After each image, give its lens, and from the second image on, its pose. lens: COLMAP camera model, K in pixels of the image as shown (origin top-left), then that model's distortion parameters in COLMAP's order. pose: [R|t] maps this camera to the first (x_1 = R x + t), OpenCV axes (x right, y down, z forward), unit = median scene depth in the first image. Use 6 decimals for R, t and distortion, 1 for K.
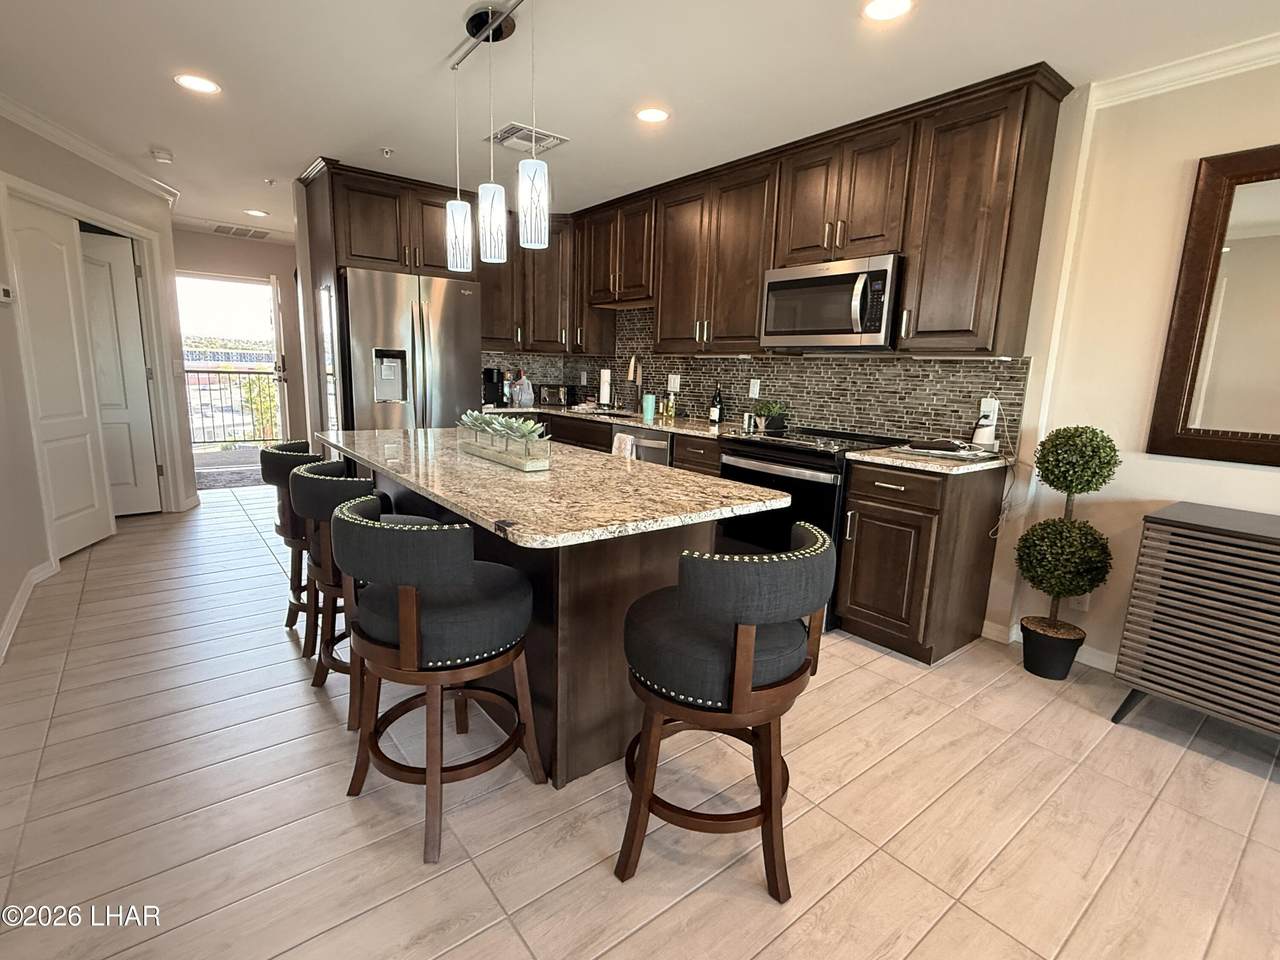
lens RADIAL K [[609.4, 0, 640.4], [0, 609.4, 480.8], [0, 0, 1]] dist [0.002248, 0.000616]
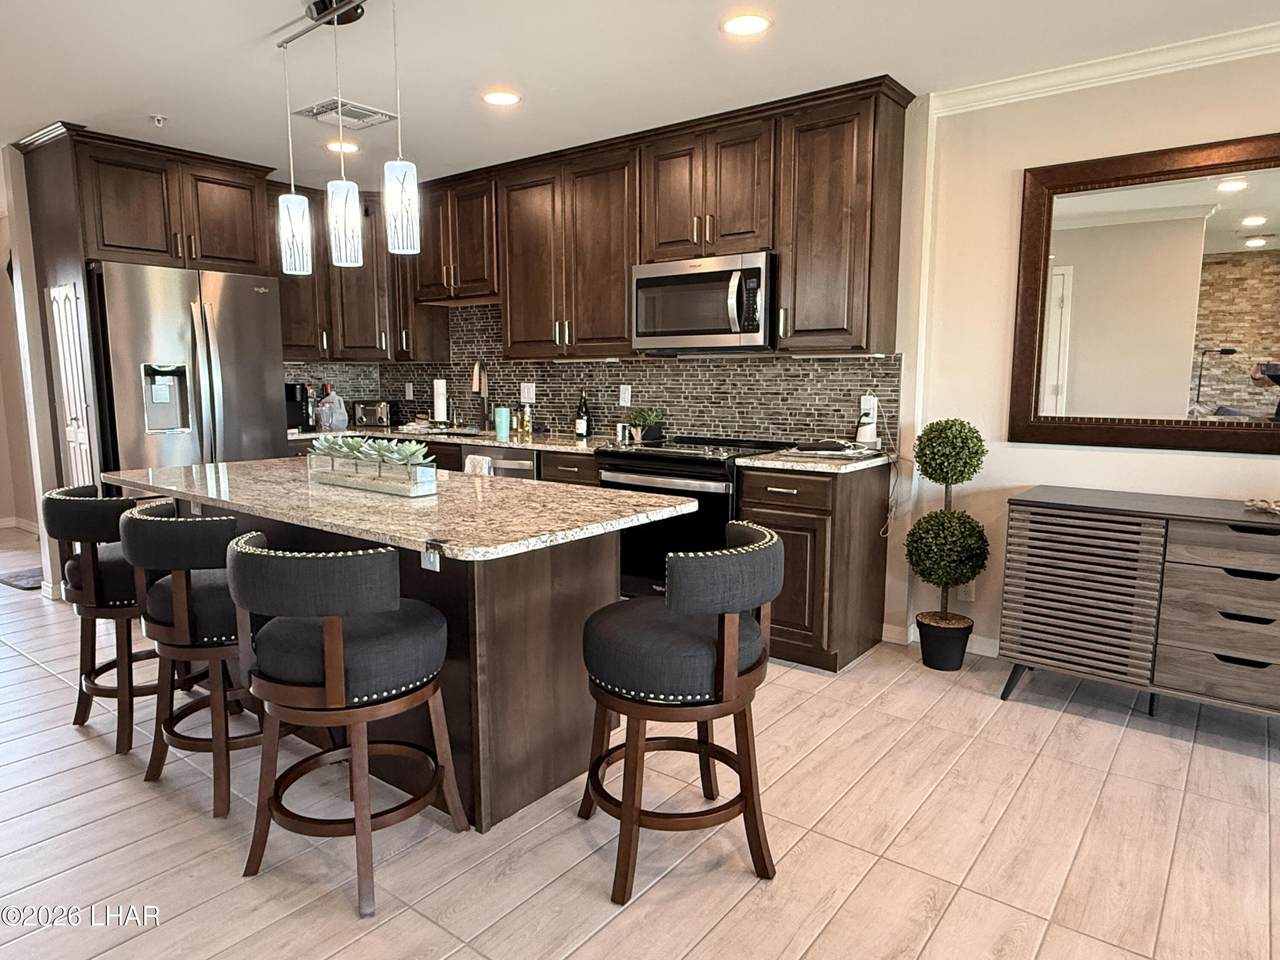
lens RADIAL K [[790.3, 0, 639.9], [0, 790.3, 480.1], [0, 0, 1]] dist [0.006730, 0.000096]
pose [[0.971489, -0.065221, 0.227938, -0.098586], [0.075509, 0.996469, -0.036703, 0.022401], [-0.224740, 0.052868, 0.972984, -0.174898]]
